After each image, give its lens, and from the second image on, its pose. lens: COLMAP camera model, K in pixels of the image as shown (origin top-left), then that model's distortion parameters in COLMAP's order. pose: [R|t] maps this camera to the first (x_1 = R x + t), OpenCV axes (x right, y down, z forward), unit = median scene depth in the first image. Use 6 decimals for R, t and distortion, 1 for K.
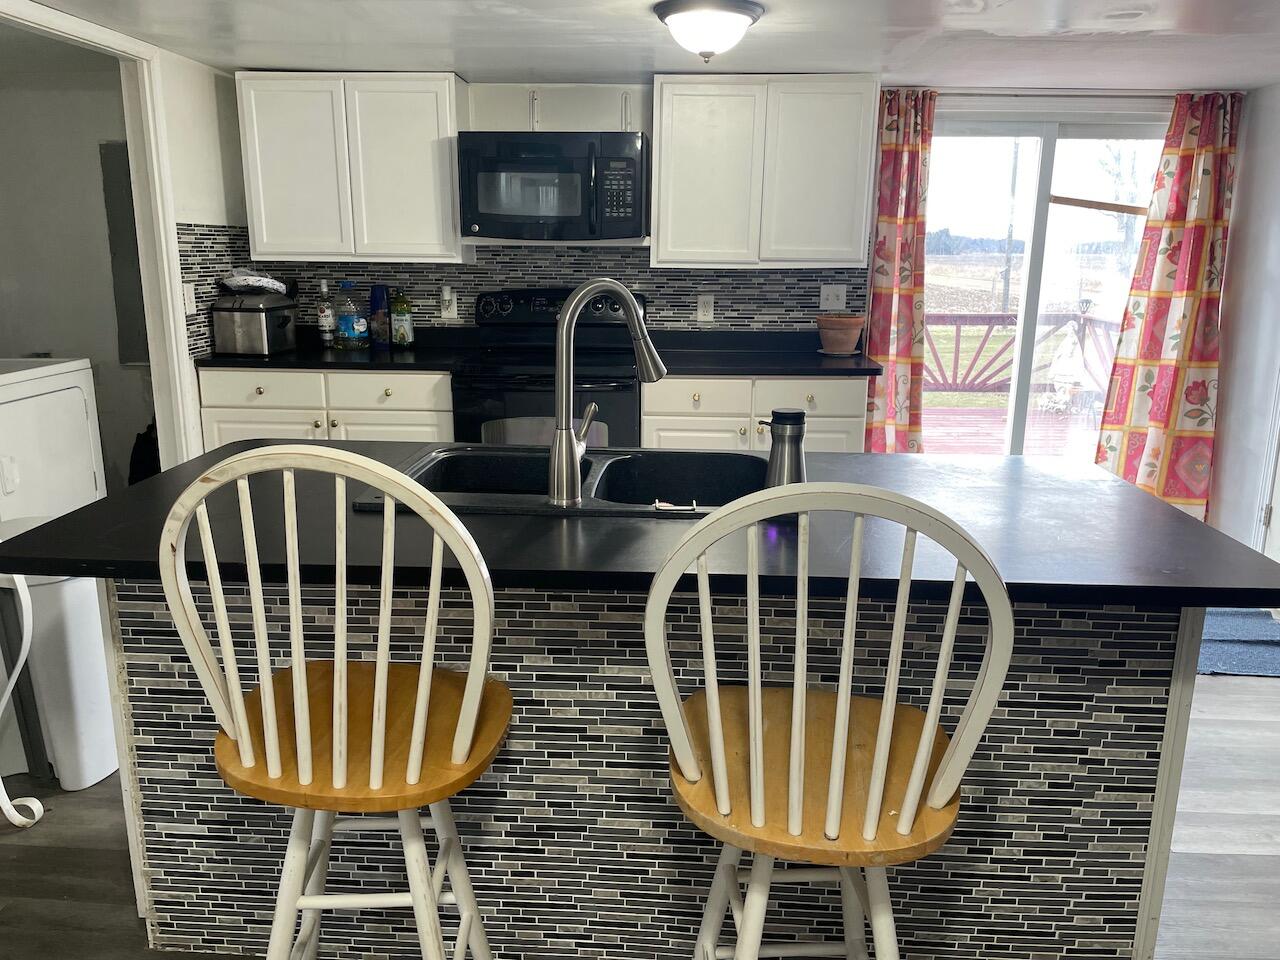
lens RADIAL K [[965.6, 0, 631.7], [0, 965.6, 476.0], [0, 0, 1]] dist [0.097343, -0.137474]
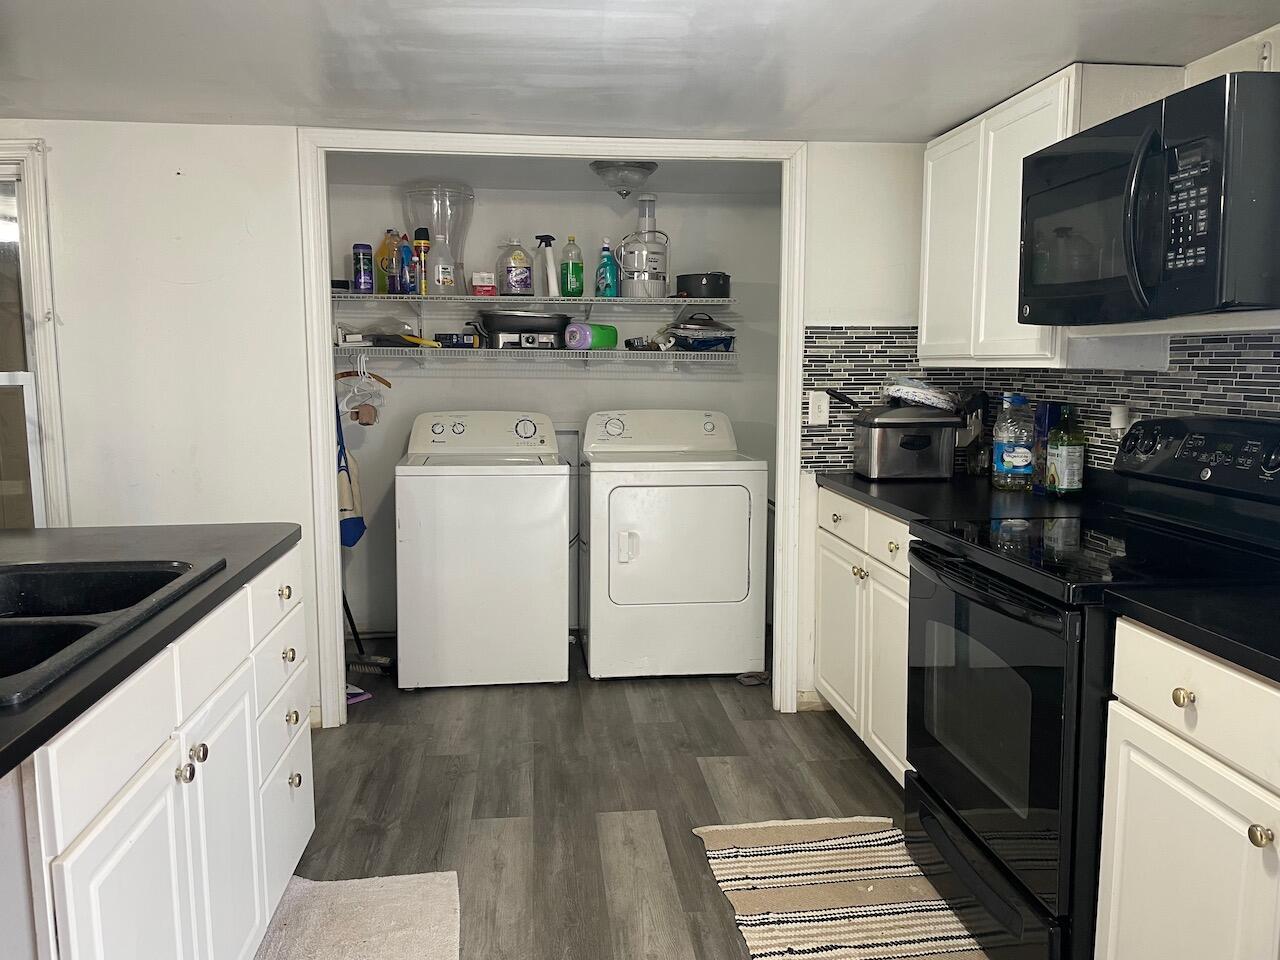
lens RADIAL K [[965.6, 0, 631.7], [0, 965.6, 476.0], [0, 0, 1]] dist [0.097343, -0.137474]
pose [[0.157700, 0.111131, -0.981214, 0.488593], [-0.225029, 0.971548, 0.073870, -0.175066], [0.961505, 0.209152, 0.178221, 0.819175]]
